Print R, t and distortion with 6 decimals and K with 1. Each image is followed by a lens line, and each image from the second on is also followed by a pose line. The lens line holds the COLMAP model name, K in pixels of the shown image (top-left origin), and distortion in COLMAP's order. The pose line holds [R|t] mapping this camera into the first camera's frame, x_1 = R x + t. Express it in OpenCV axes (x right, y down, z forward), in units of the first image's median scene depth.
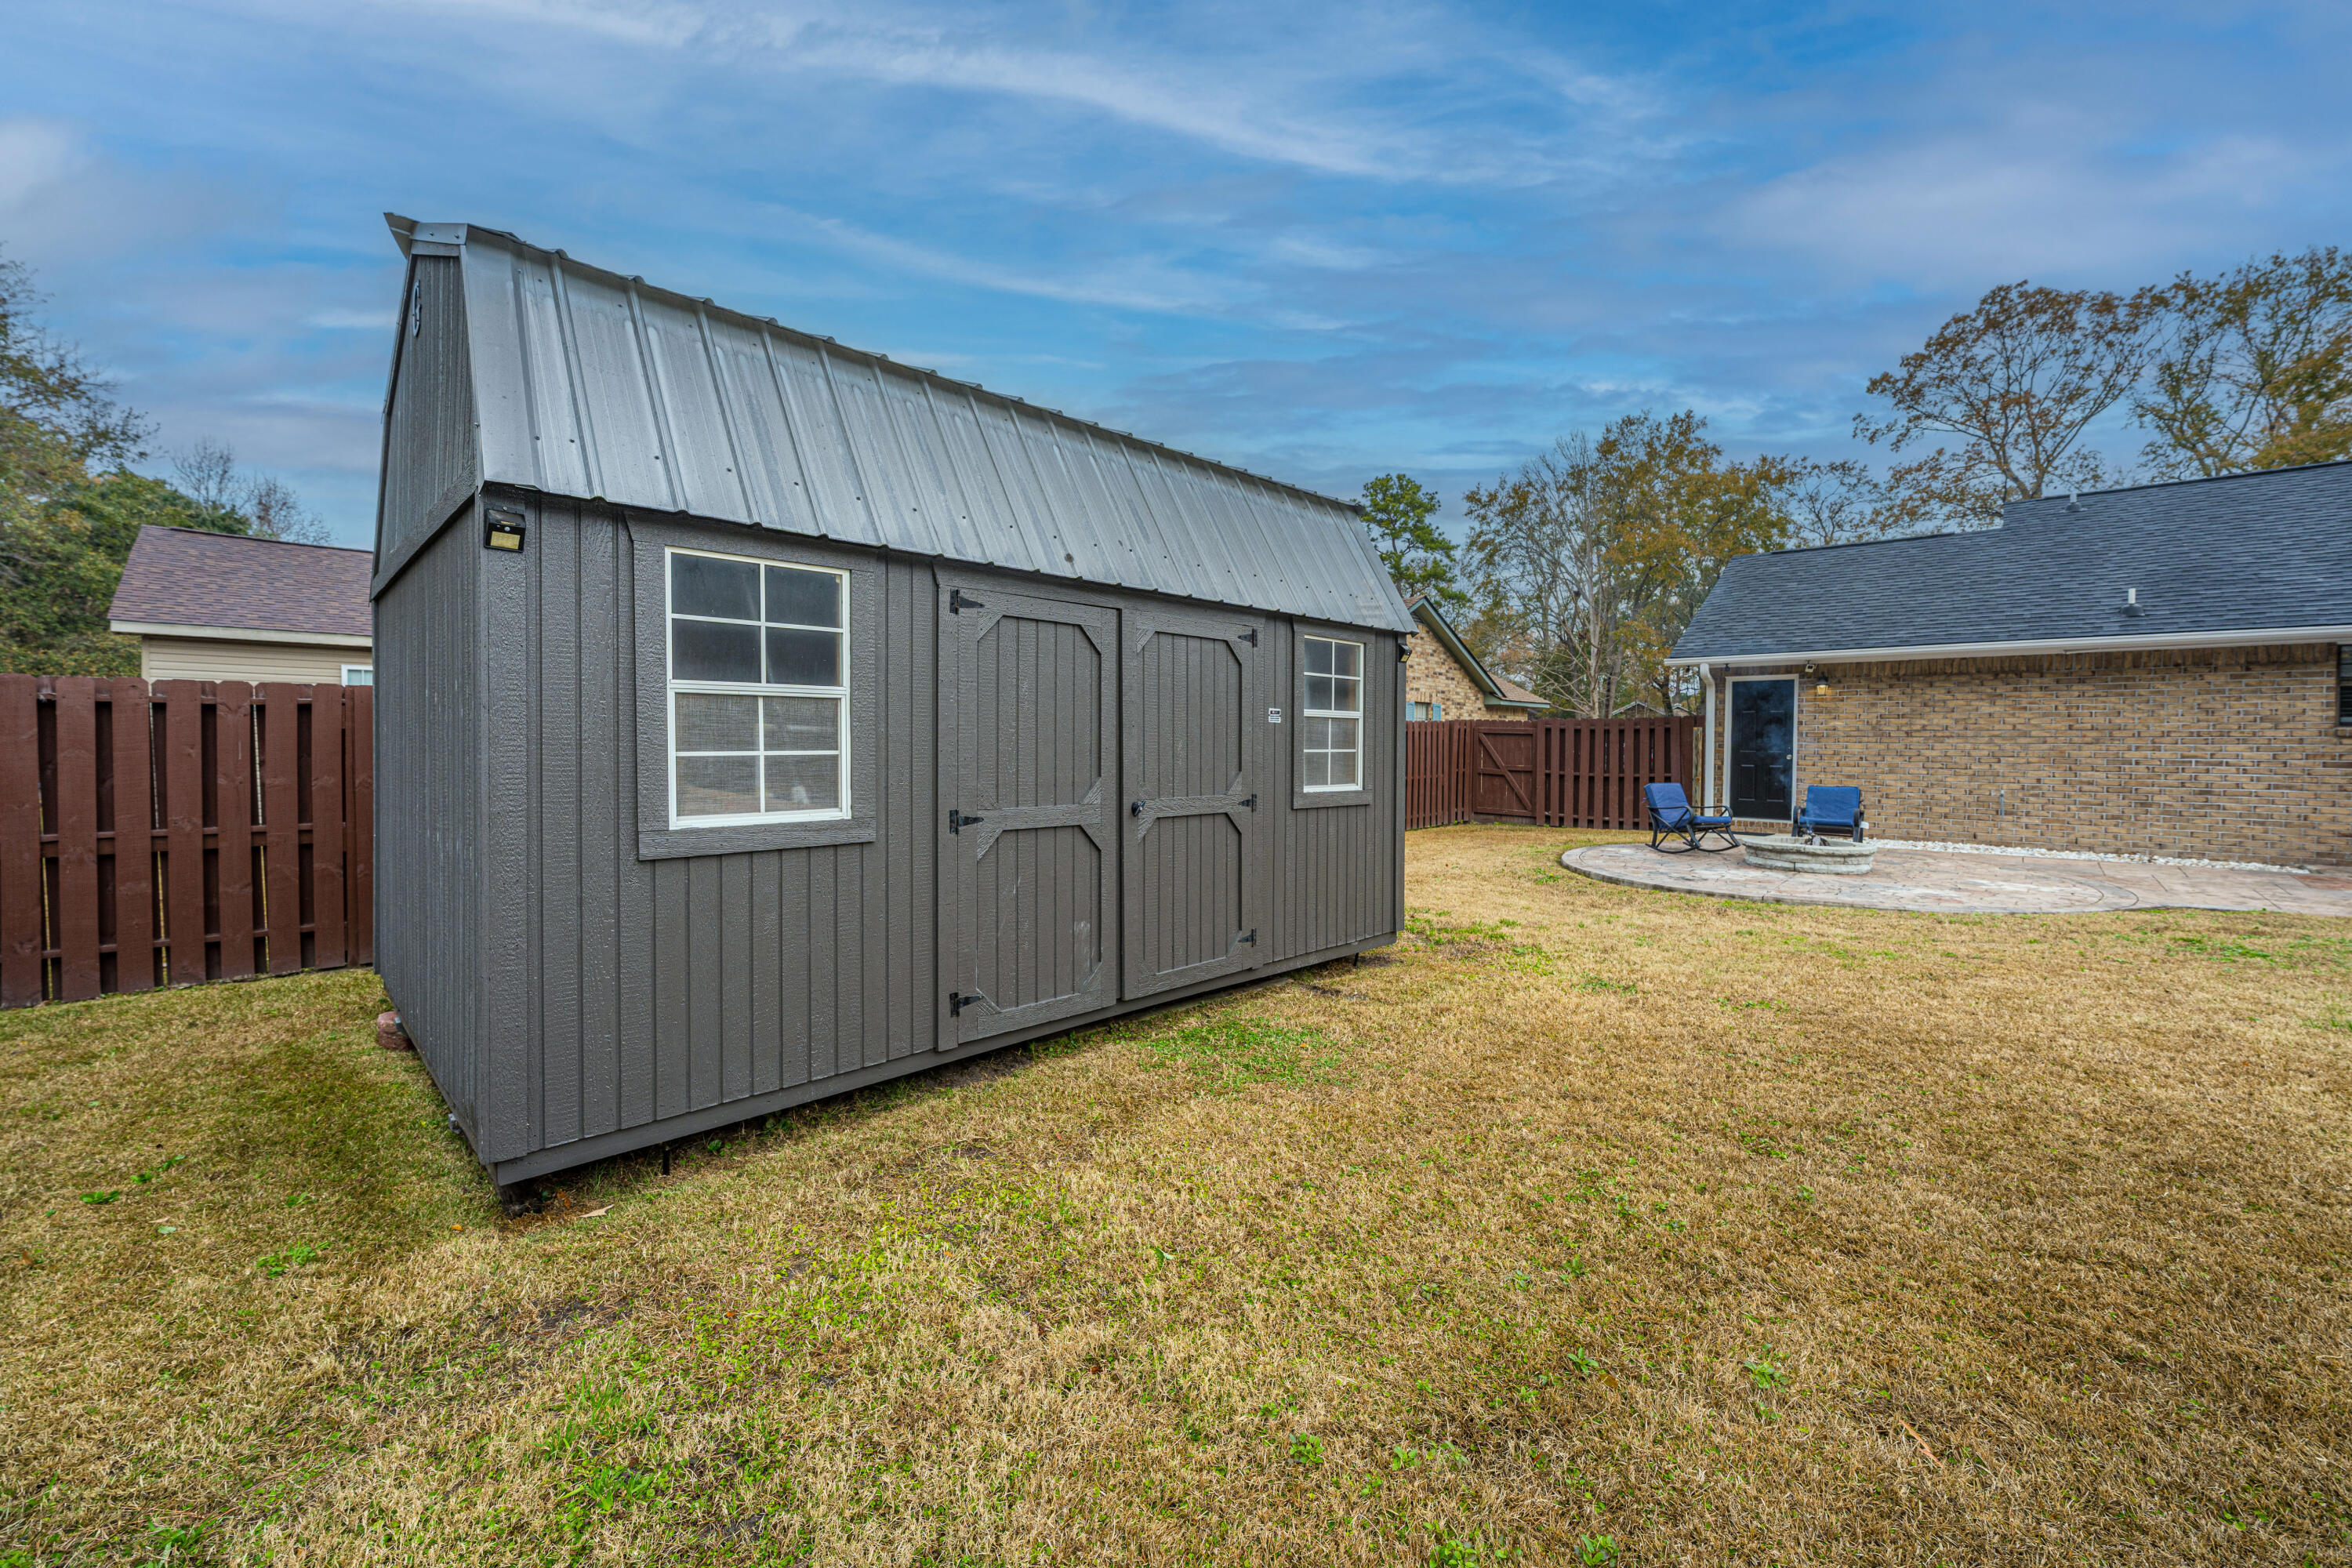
lens RADIAL K [[948.8, 0, 1174.4], [0, 948.8, 752.3], [0, 0, 1]] dist [-0.000378, 0.000223]
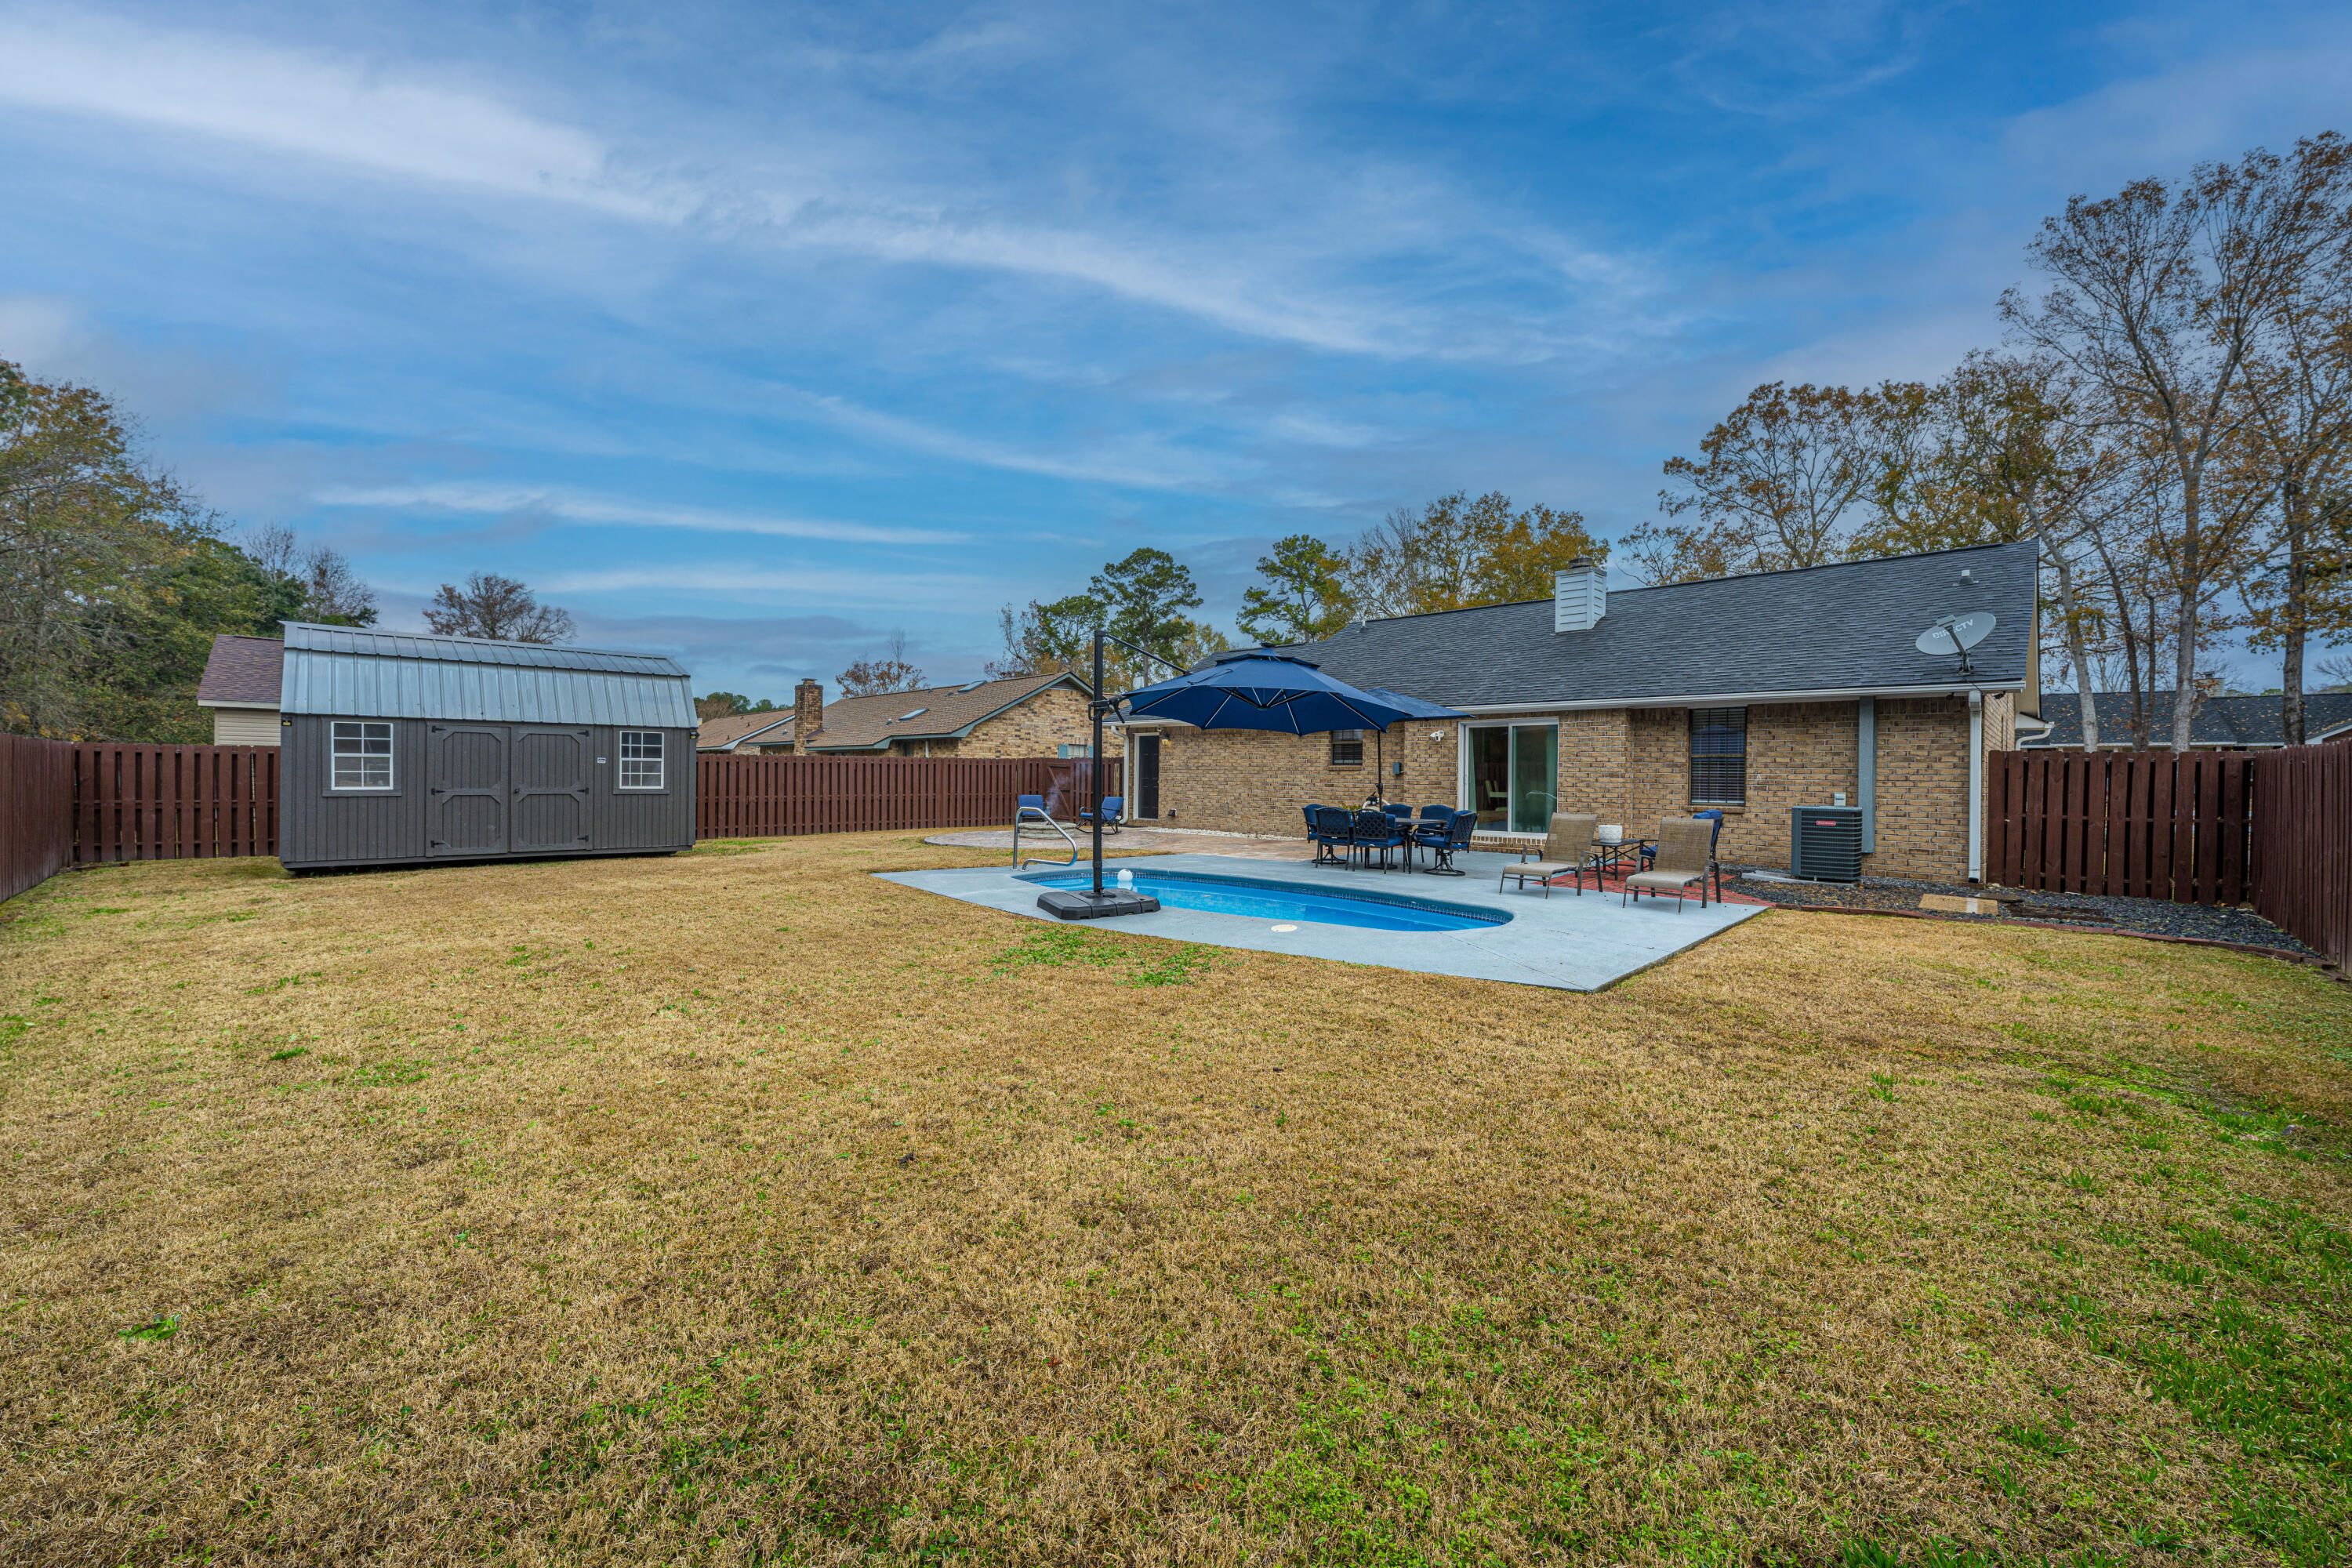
lens RADIAL K [[988.9, 0, 1227.0], [0, 988.9, 769.6], [0, 0, 1]] dist [0.000822, -0.000235]
pose [[0.999419, 0.004474, -0.033781, 0.856362], [-0.004972, 0.999880, -0.014670, 0.009163], [0.033712, 0.014830, 0.999322, -0.774775]]
